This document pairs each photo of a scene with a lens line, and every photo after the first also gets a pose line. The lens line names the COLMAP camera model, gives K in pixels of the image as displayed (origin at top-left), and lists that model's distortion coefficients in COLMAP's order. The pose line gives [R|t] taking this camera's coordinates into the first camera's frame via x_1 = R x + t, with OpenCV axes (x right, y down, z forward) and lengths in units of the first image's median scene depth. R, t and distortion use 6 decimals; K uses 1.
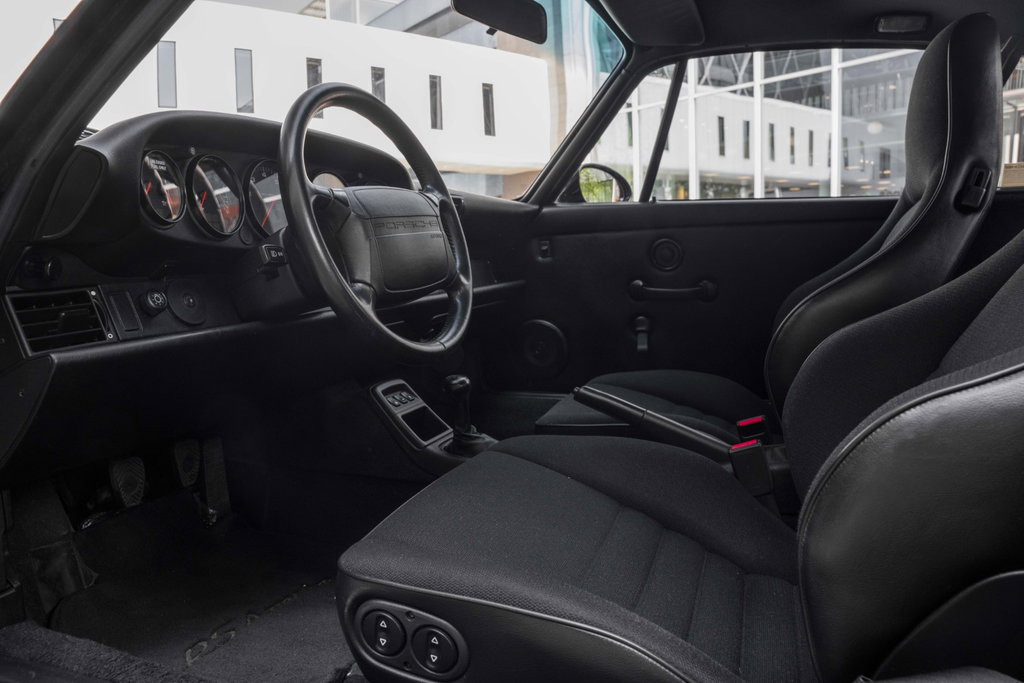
lens RADIAL K [[696.3, 0, 512.0], [0, 696.3, 341.5], [0, 0, 1]] dist [-0.178921, 0.120406]
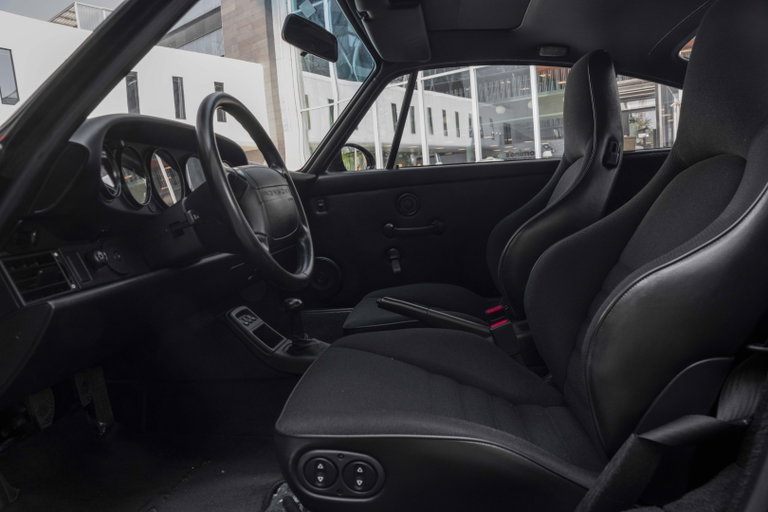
lens RADIAL K [[522.2, 0, 384.0], [0, 522.2, 256.0], [0, 0, 1]] dist [-0.178921, 0.120406]
pose [[0.963238, -0.074533, 0.258105, -0.162223], [0.083257, 0.996262, -0.023022, 0.003371], [-0.255424, 0.043665, 0.965843, -0.055308]]
